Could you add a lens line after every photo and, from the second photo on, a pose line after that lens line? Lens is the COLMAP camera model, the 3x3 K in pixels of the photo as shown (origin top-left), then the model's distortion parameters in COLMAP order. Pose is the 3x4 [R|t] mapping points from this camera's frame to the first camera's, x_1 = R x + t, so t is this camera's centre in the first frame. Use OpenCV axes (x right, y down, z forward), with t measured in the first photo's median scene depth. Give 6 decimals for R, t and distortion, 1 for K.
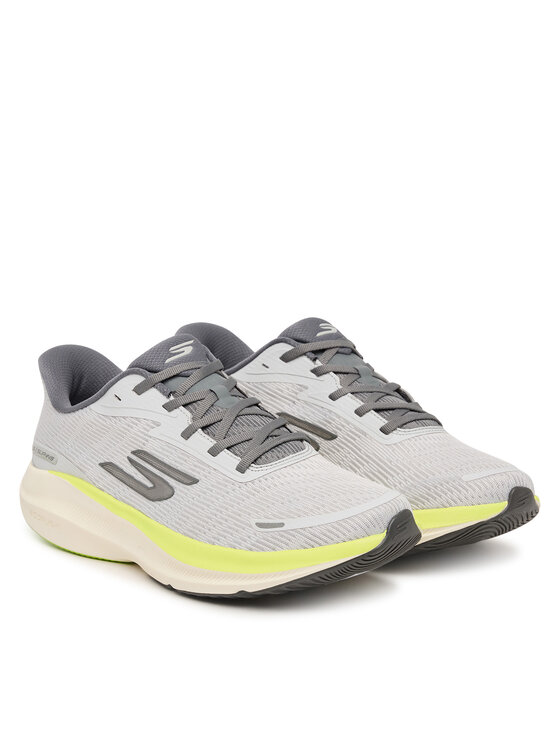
lens RADIAL K [[2193.3, 0, 280.0], [0, 2193.3, 373.0], [0, 0, 1]] dist [0.034204, -0.000020]
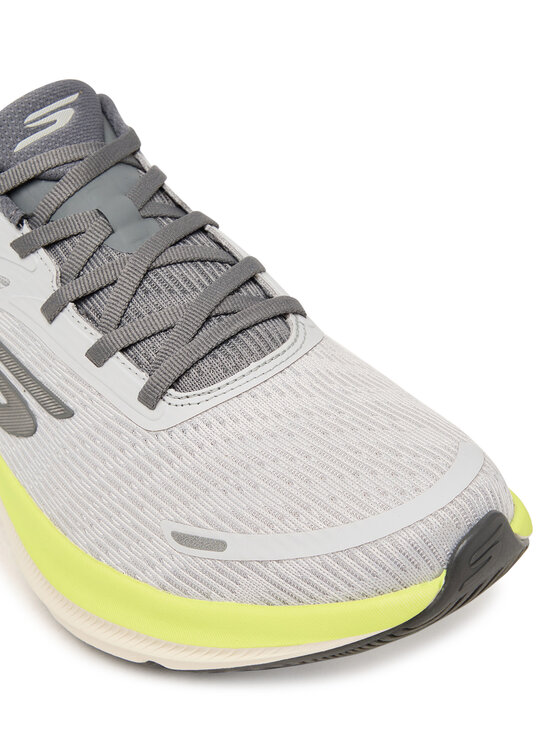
lens RADIAL K [[1456.7, 0, 280.0], [0, 1456.7, 373.0], [0, 0, 1]] dist [-0.007437, -0.066514]
pose [[0.985224, -0.014134, -0.170685, 0.063514], [0.068117, 0.946716, 0.314784, -0.058094], [0.157141, -0.321759, 0.933690, 0.707836]]
